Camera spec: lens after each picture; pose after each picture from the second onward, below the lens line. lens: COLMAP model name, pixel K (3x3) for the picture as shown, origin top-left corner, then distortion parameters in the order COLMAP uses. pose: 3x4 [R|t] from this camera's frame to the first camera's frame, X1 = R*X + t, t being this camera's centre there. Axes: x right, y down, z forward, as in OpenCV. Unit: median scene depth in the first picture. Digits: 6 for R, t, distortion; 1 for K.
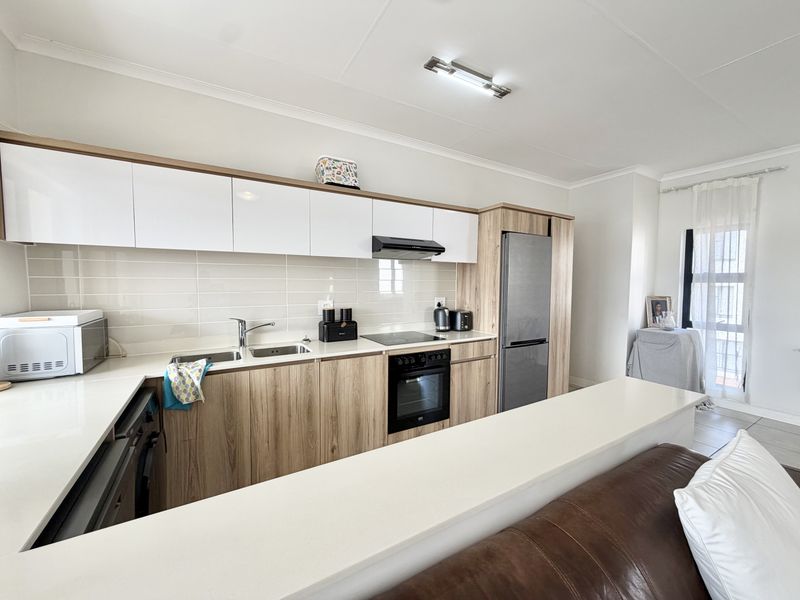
lens RADIAL K [[320.2, 0, 397.2], [0, 320.2, 301.7], [0, 0, 1]] dist [-0.001694, 0.001225]
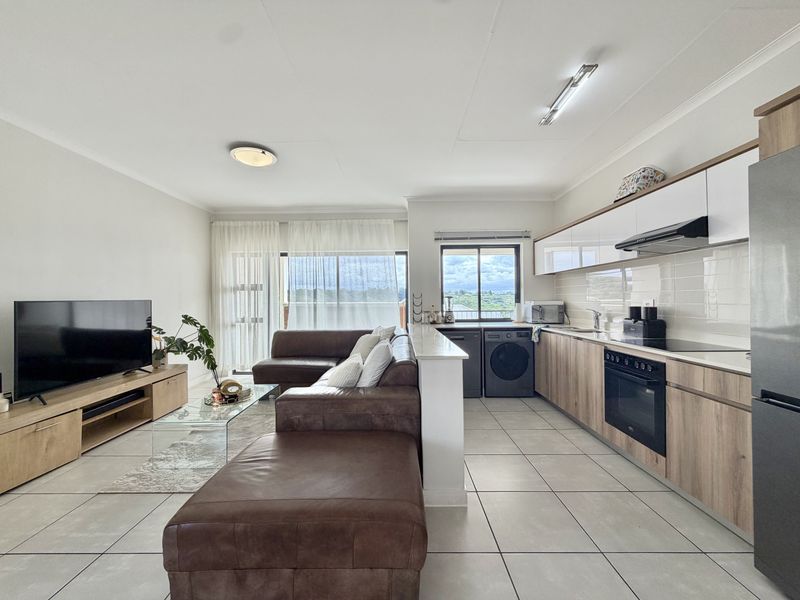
lens RADIAL K [[320.2, 0, 396.3], [0, 320.2, 299.6], [0, 0, 1]] dist [-0.001694, 0.001225]
pose [[-0.521372, 0.000873, -0.853329, 1.017051], [-0.039087, 0.998925, 0.024903, 0.003121], [0.852434, 0.046338, -0.520777, 0.758035]]
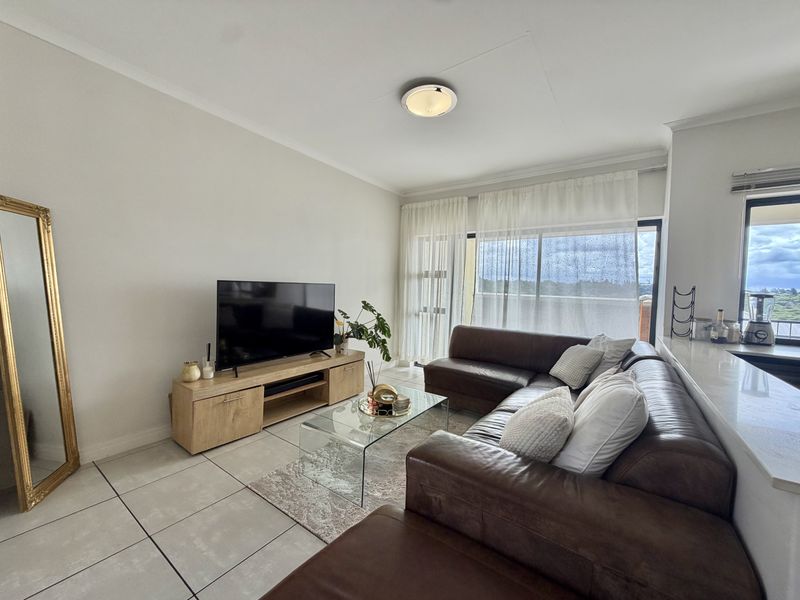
lens RADIAL K [[320.2, 0, 396.1], [0, 320.2, 299.4], [0, 0, 1]] dist [-0.001694, 0.001225]
pose [[-0.914062, -0.019614, -0.405101, 0.756022], [-0.057934, 0.994901, 0.082551, 0.015342], [0.401416, 0.098926, -0.910538, 0.543966]]
